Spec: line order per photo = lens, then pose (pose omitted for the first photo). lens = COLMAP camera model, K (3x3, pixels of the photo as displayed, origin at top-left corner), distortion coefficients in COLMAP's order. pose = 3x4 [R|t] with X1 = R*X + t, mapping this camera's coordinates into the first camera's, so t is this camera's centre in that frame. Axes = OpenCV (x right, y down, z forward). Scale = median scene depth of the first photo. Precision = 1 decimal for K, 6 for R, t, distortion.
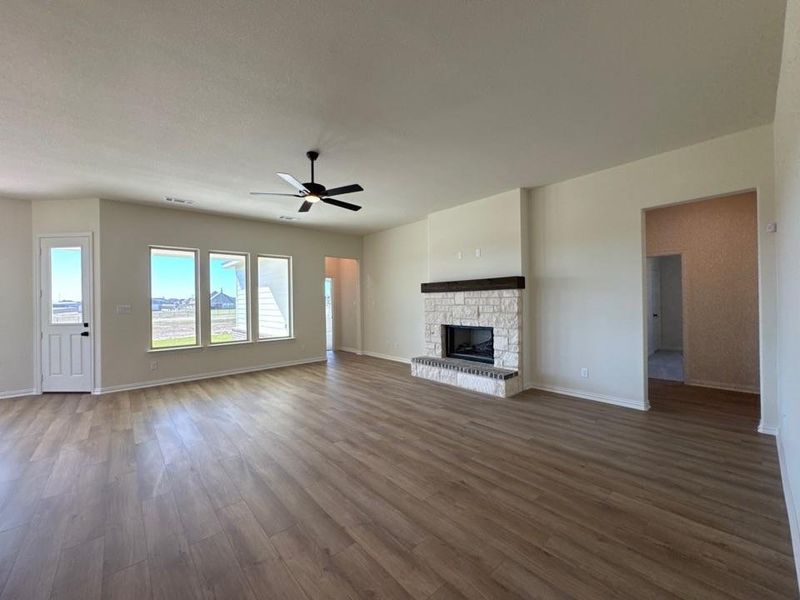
lens RADIAL K [[318.4, 0, 400.0], [0, 318.4, 300.0], [0, 0, 1]] dist [-0.003701, 0.000057]
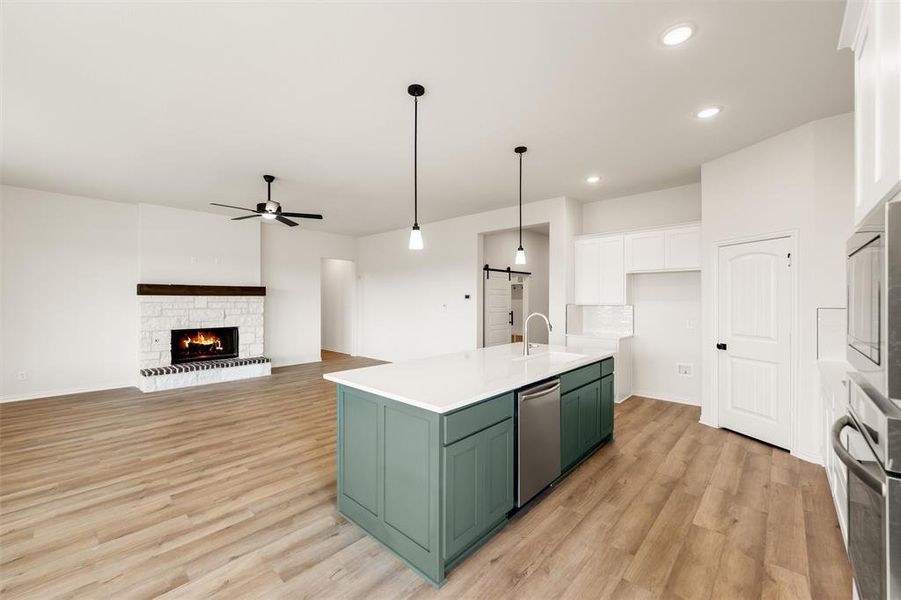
lens RADIAL K [[364.2, 0, 442.3], [0, 364.2, 299.9], [0, 0, 1]] dist [-0.002917, -0.000397]
pose [[-0.090506, 0.015214, 0.995780, -1.181583], [-0.004396, 0.999867, -0.015676, 0.002835], [-0.995886, -0.005796, -0.090427, 0.359318]]
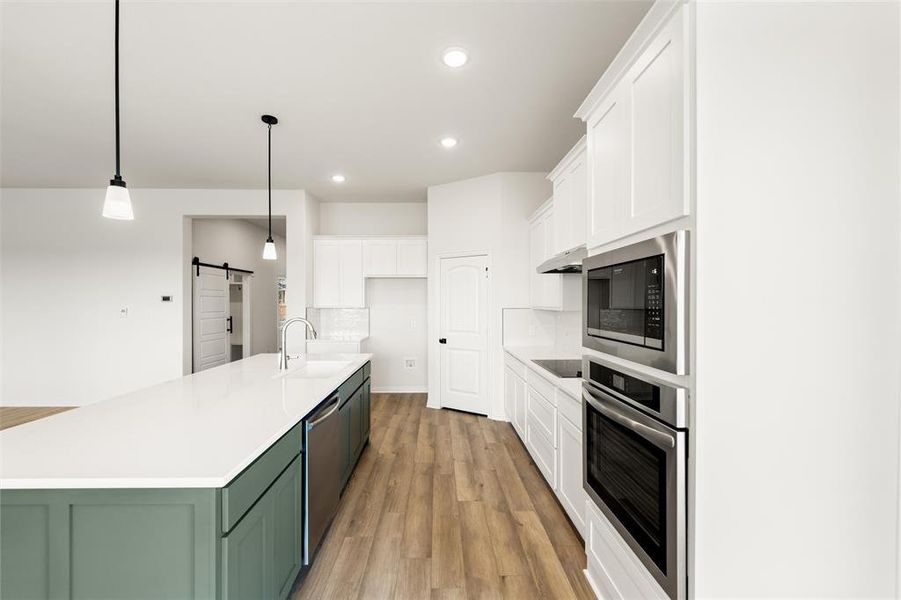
lens RADIAL K [[362.2, 0, 445.0], [0, 362.2, 304.1], [0, 0, 1]] dist [-0.000767, -0.000195]
pose [[-0.761785, 0.013223, 0.647695, -1.068055], [0.009242, 0.999912, -0.009543, 0.001240], [-0.647764, -0.001284, -0.761840, 0.408024]]
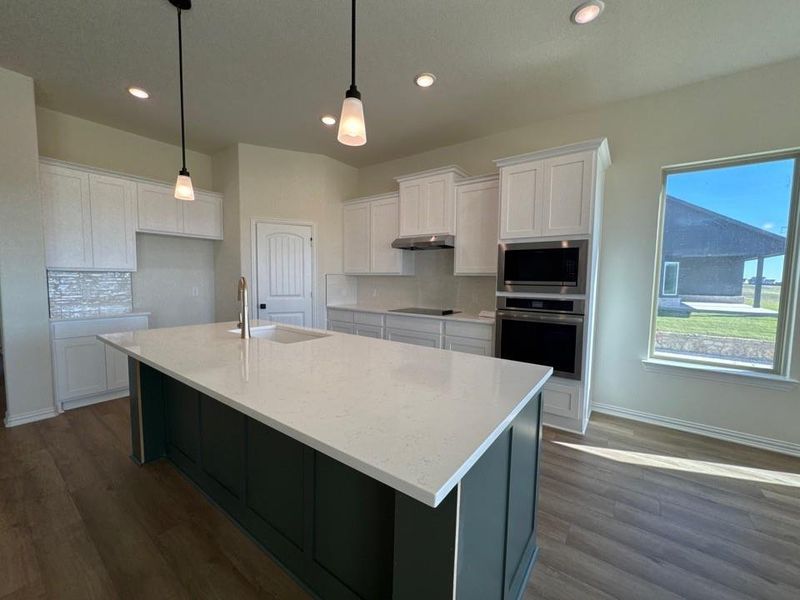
lens RADIAL K [[318.4, 0, 400.0], [0, 318.4, 300.0], [0, 0, 1]] dist [-0.003701, 0.000057]
pose [[-0.977574, 0.018580, -0.209771, -0.608546], [0.004180, 0.997616, 0.068883, 0.016891], [0.210550, 0.066462, -0.975321, 0.591828]]
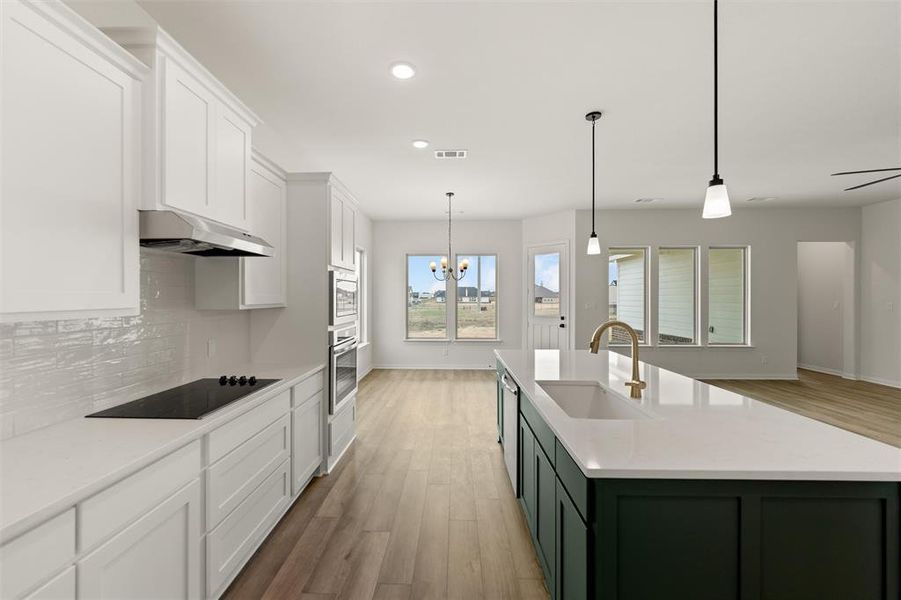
lens RADIAL K [[368.1, 0, 446.6], [0, 368.1, 296.1], [0, 0, 1]] dist [0.000923, -0.000130]
pose [[0.730256, 0.013757, -0.683035, -0.370208], [-0.009436, 0.999905, 0.010051, -0.013620], [0.683108, -0.000894, 0.730317, -0.300464]]
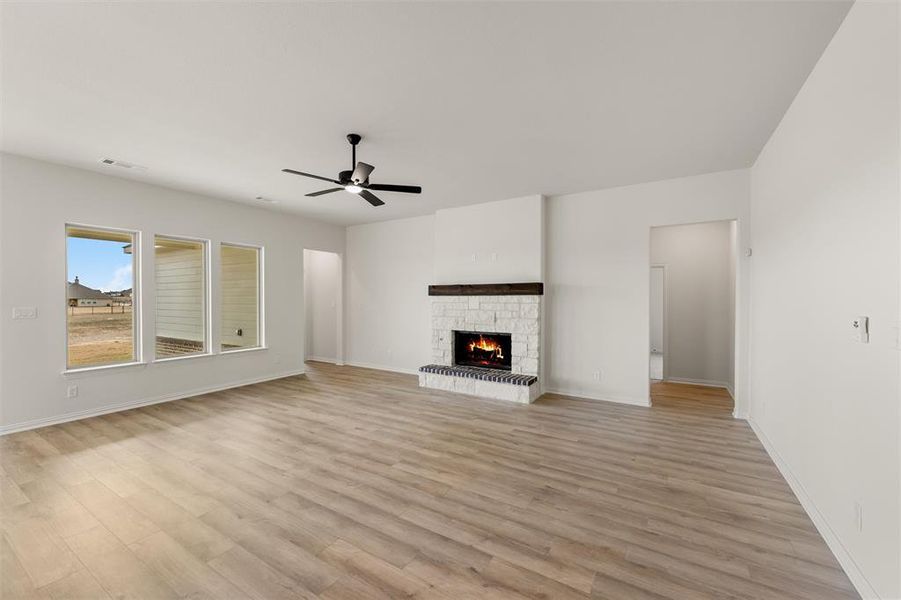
lens RADIAL K [[362.2, 0, 445.0], [0, 362.2, 304.1], [0, 0, 1]] dist [-0.000767, -0.000195]
pose [[0.958418, 0.011872, 0.285122, -0.226556], [-0.016404, 0.999774, 0.013511, -0.015979], [-0.284897, -0.017627, 0.958396, -0.012724]]
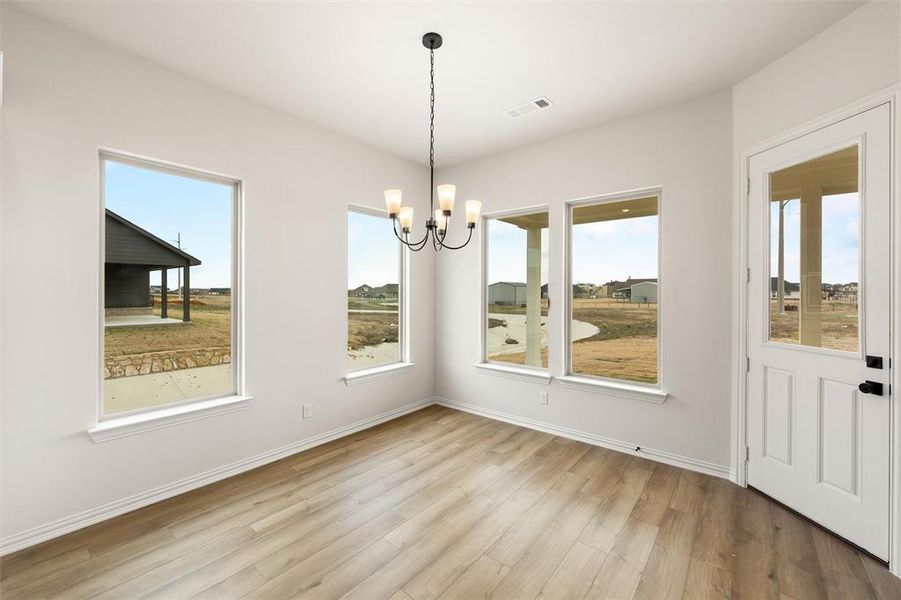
lens RADIAL K [[368.1, 0, 446.6], [0, 368.1, 296.1], [0, 0, 1]] dist [0.000923, -0.000130]
pose [[0.155324, 0.028305, -0.987458, -0.668361], [-0.000055, 0.999590, 0.028644, -0.005443], [0.987864, -0.004395, 0.155262, 0.475065]]
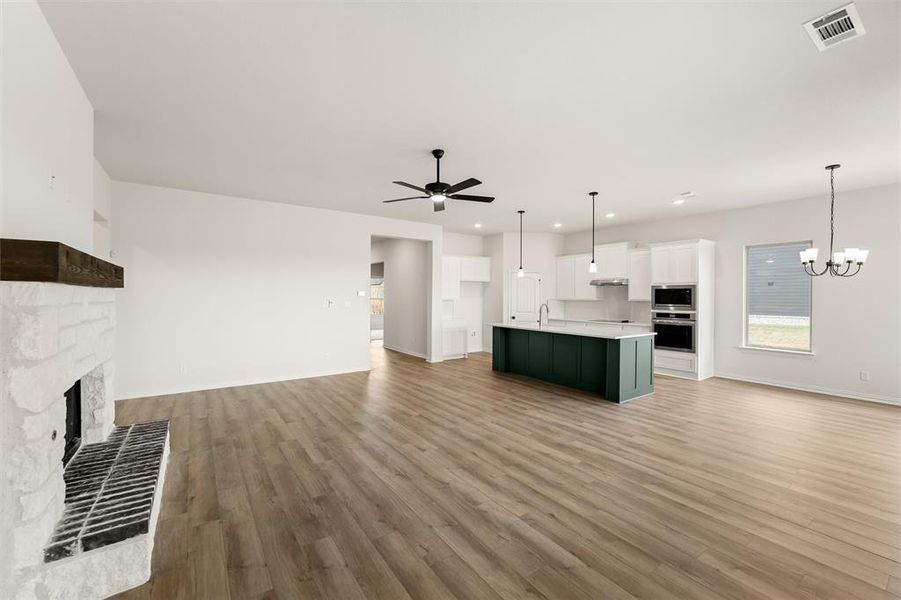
lens RADIAL K [[368.1, 0, 446.6], [0, 368.1, 296.1], [0, 0, 1]] dist [0.000923, -0.000130]
pose [[-0.992802, 0.012832, 0.119076, -0.311166], [0.012144, 0.999905, -0.006498, -0.008122], [-0.119148, -0.005005, -0.992864, 1.528419]]
